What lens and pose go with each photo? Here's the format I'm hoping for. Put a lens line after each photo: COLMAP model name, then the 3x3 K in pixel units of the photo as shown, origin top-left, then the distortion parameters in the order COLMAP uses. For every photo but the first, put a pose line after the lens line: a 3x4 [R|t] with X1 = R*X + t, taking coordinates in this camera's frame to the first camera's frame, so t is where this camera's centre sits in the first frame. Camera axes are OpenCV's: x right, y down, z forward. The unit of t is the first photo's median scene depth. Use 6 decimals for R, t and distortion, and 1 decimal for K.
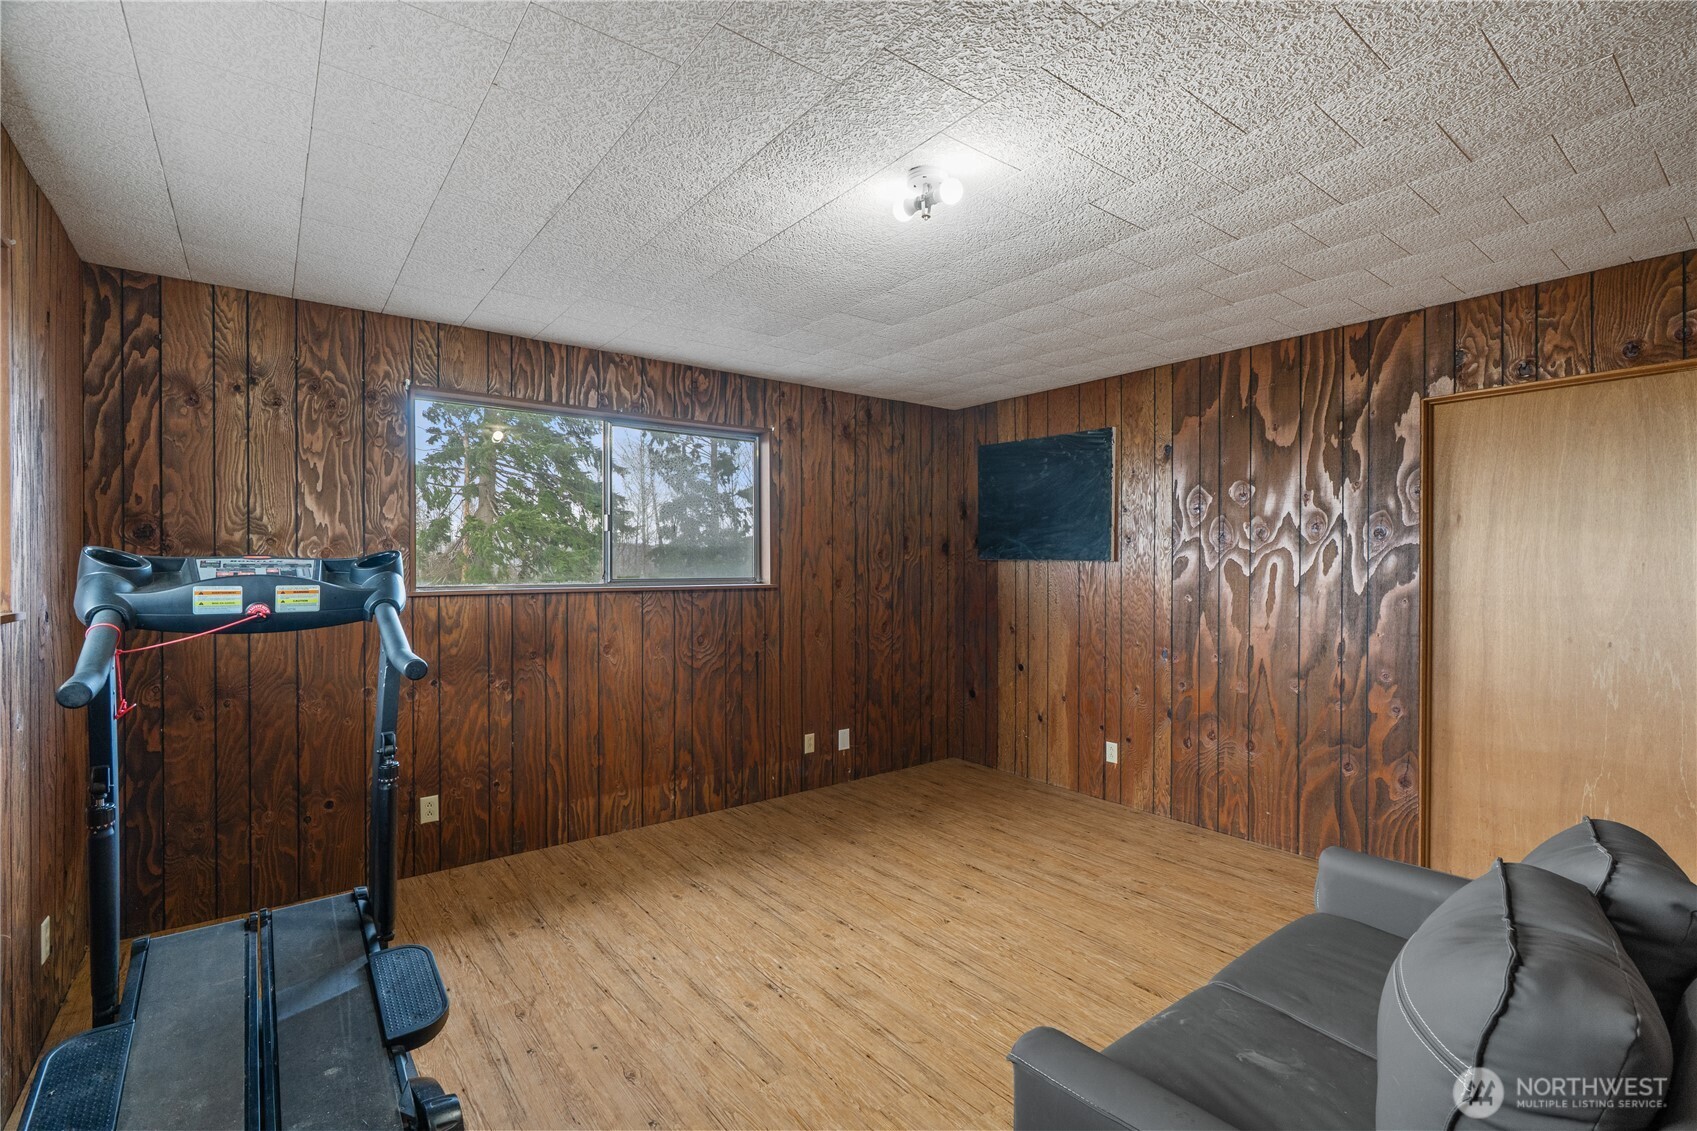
lens RADIAL K [[764.3, 0, 848.5], [0, 764.3, 565.5], [0, 0, 1]] dist [-0.005086, 0.000748]
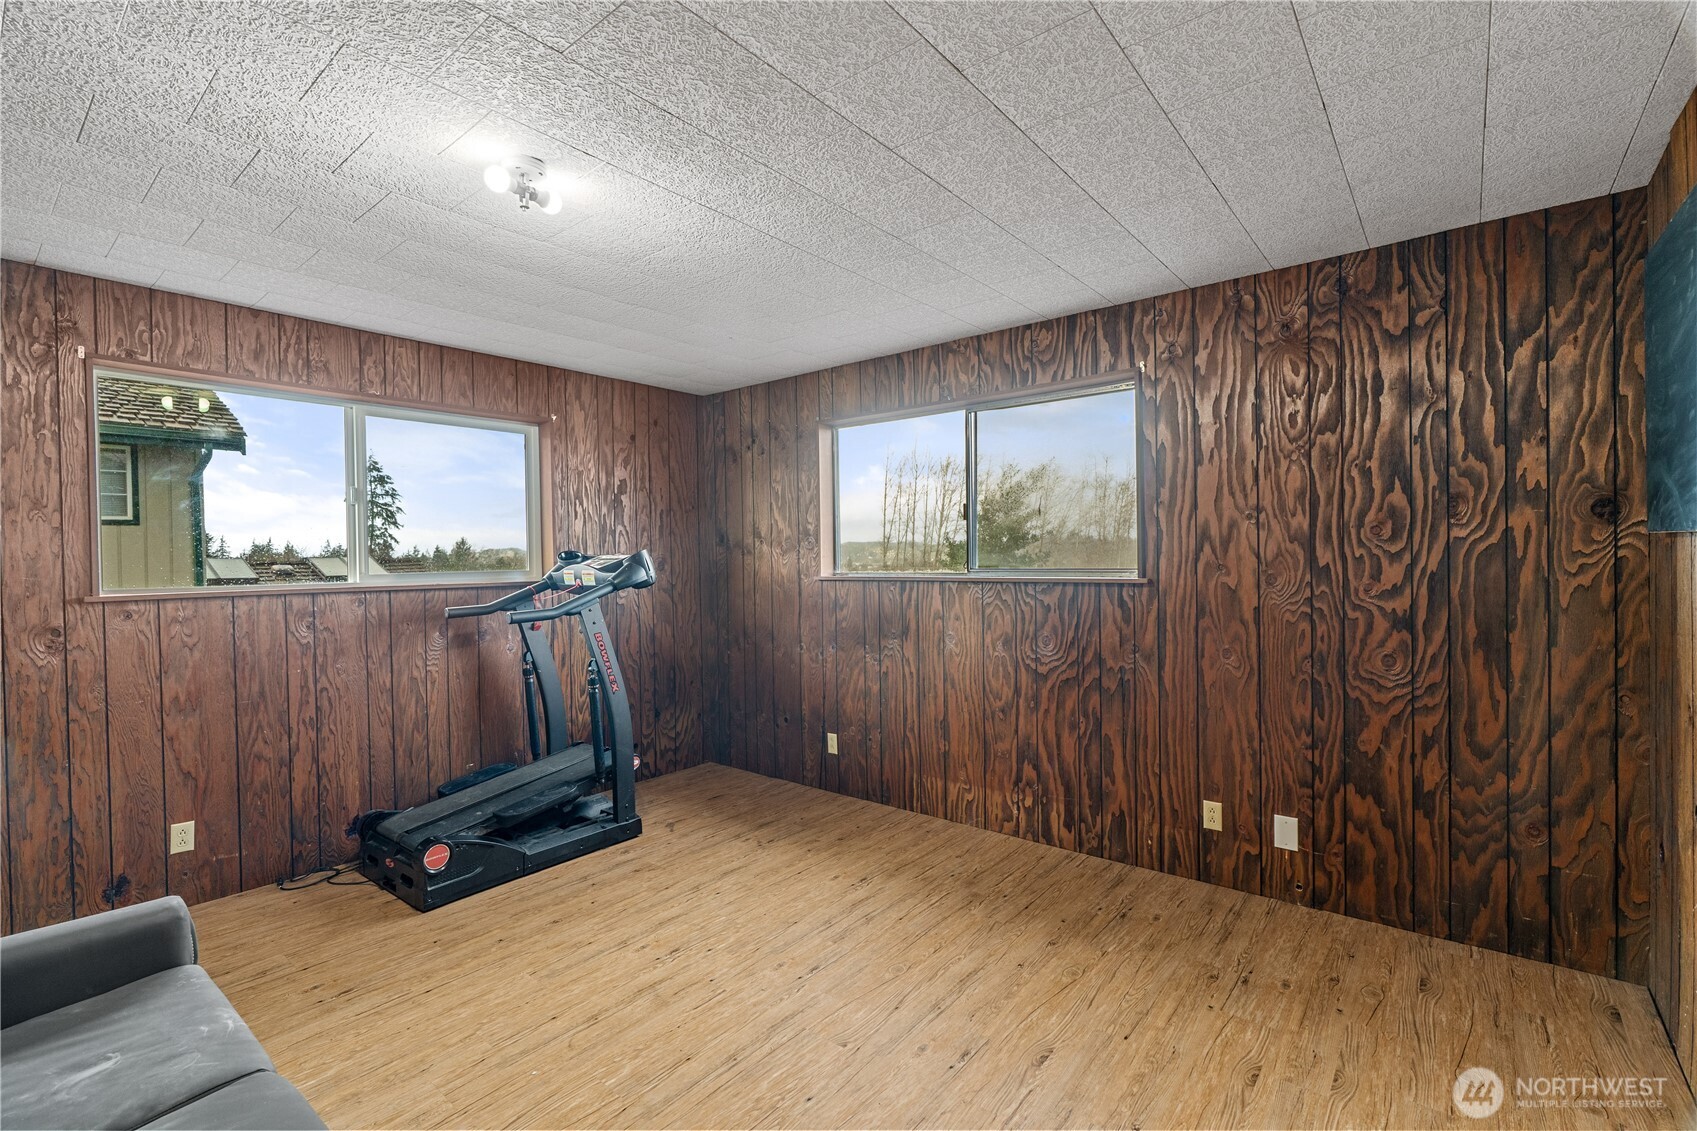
lens RADIAL K [[764.3, 0, 848.5], [0, 764.3, 565.5], [0, 0, 1]] dist [-0.005086, 0.000748]
pose [[0.224957, 0.008716, -0.974330, 0.597773], [0.012146, 0.999857, 0.011749, 0.000001], [0.974293, -0.014478, 0.224819, 0.604781]]
